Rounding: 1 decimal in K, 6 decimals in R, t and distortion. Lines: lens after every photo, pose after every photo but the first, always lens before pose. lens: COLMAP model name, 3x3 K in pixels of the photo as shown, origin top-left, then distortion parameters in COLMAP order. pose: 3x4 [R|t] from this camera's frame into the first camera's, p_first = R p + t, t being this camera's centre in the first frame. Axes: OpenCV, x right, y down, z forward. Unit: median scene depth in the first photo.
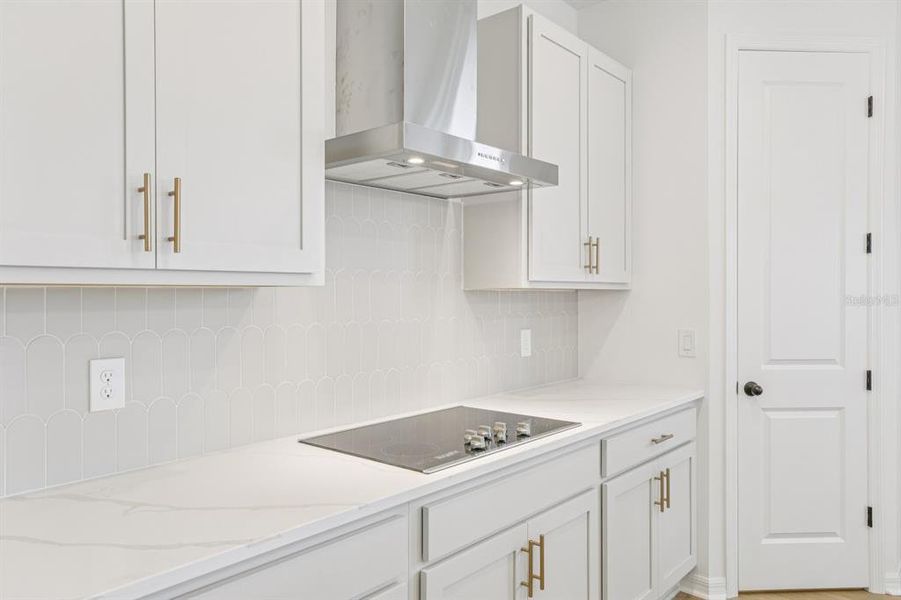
lens RADIAL K [[634.3, 0, 450.9], [0, 634.3, 293.2], [0, 0, 1]] dist [0.011008, 0.006150]
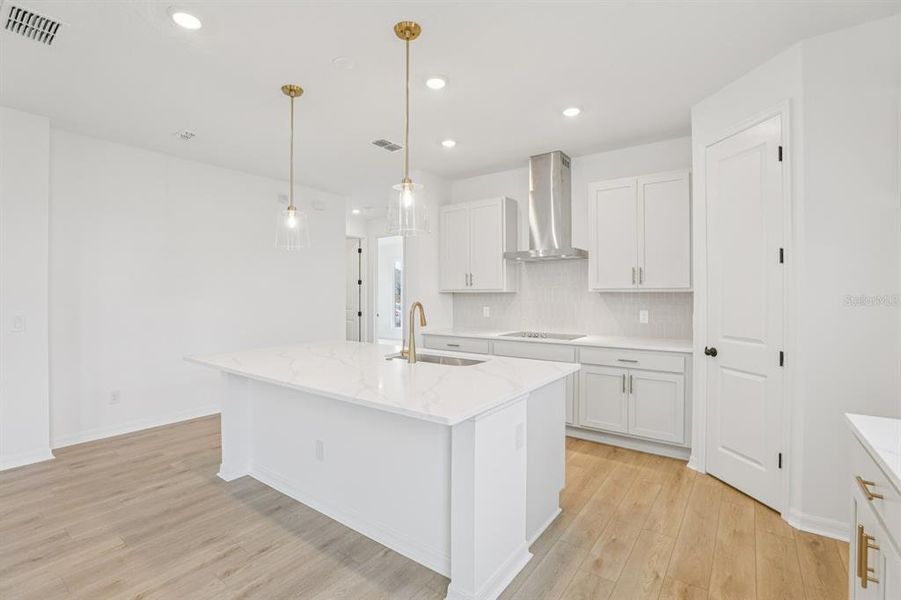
lens RADIAL K [[412.4, 0, 447.0], [0, 412.4, 294.4], [0, 0, 1]] dist [-0.036791, 0.009183]
pose [[0.067065, -0.001860, -0.997747, 1.584873], [-0.003140, 0.999993, -0.002075, 0.007962], [0.997744, 0.003272, 0.067059, 0.275269]]
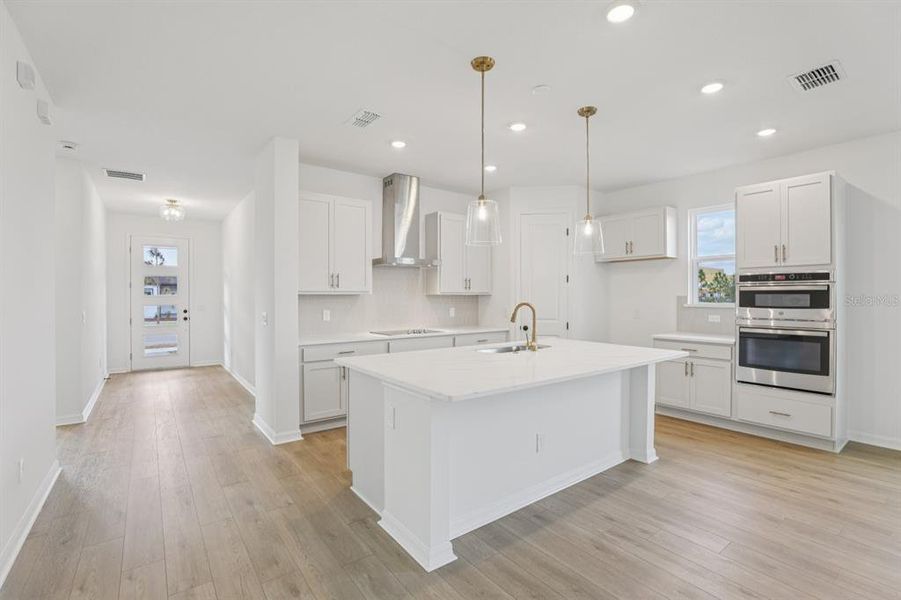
lens RADIAL K [[412.4, 0, 450.7], [0, 412.4, 297.8], [0, 0, 1]] dist [-0.036791, 0.009183]
pose [[0.976869, -0.002356, -0.213827, 0.589072], [0.002322, 0.999997, -0.000411, 0.009566], [0.213827, -0.000095, 0.976871, -1.035922]]
